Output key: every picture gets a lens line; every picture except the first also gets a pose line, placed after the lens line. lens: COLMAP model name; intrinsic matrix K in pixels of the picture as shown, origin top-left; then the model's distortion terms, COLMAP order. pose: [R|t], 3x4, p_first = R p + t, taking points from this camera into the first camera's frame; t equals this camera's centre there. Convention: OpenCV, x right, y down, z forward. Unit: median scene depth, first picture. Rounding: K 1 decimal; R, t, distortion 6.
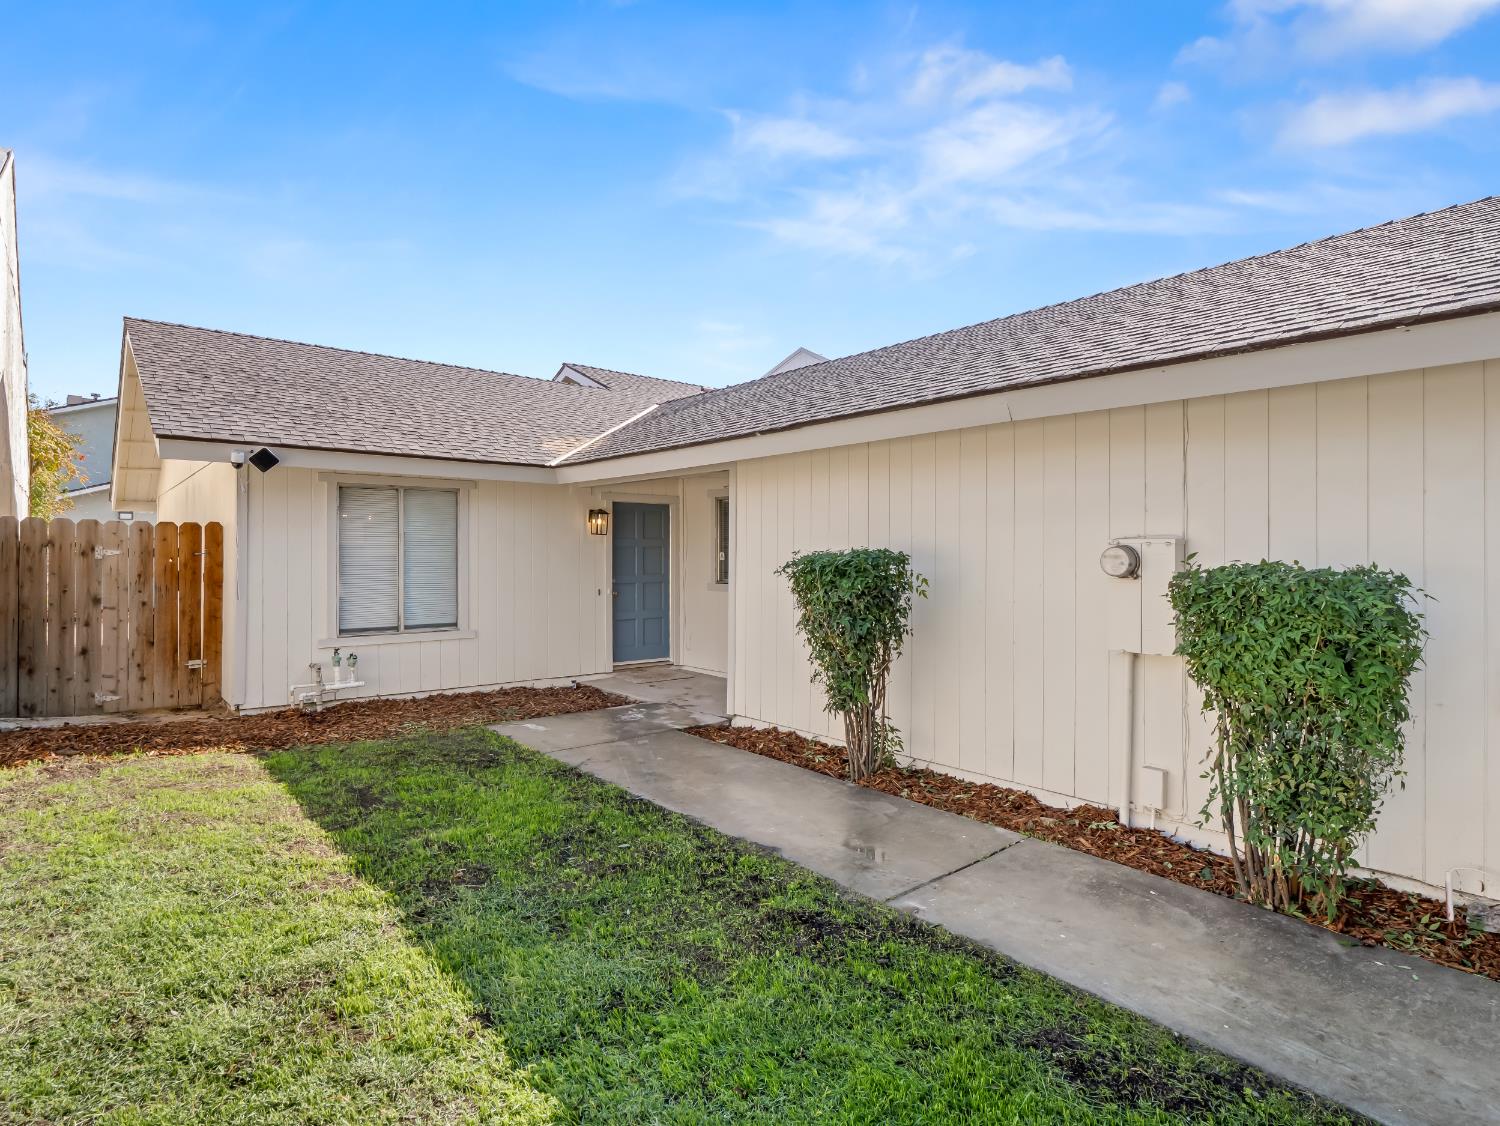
lens RADIAL K [[785.2, 0, 747.4], [0, 785.2, 551.7], [0, 0, 1]] dist [-0.020010, 0.002258]
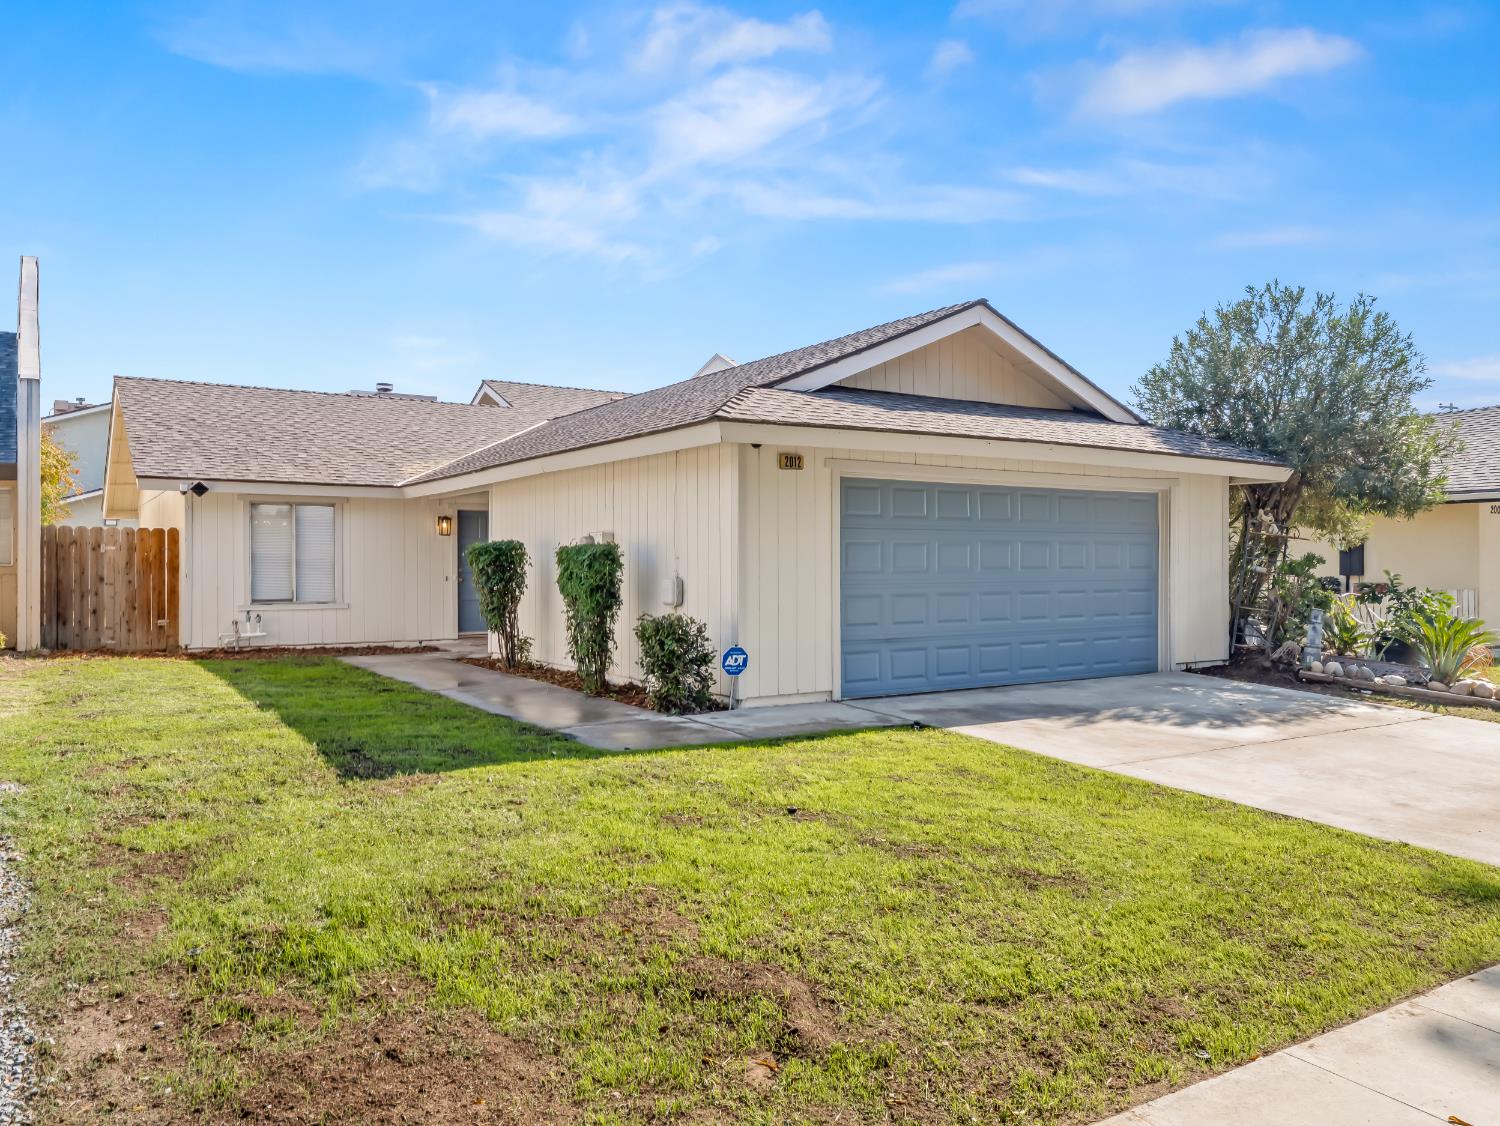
lens RADIAL K [[1062.1, 0, 749.5], [0, 1062.1, 567.9], [0, 0, 1]] dist [-0.005589, -0.004501]
pose [[0.991653, -0.003517, -0.128888, 0.691794], [0.004221, 0.999978, 0.005190, 0.033474], [0.128867, -0.005690, 0.991646, -0.899384]]
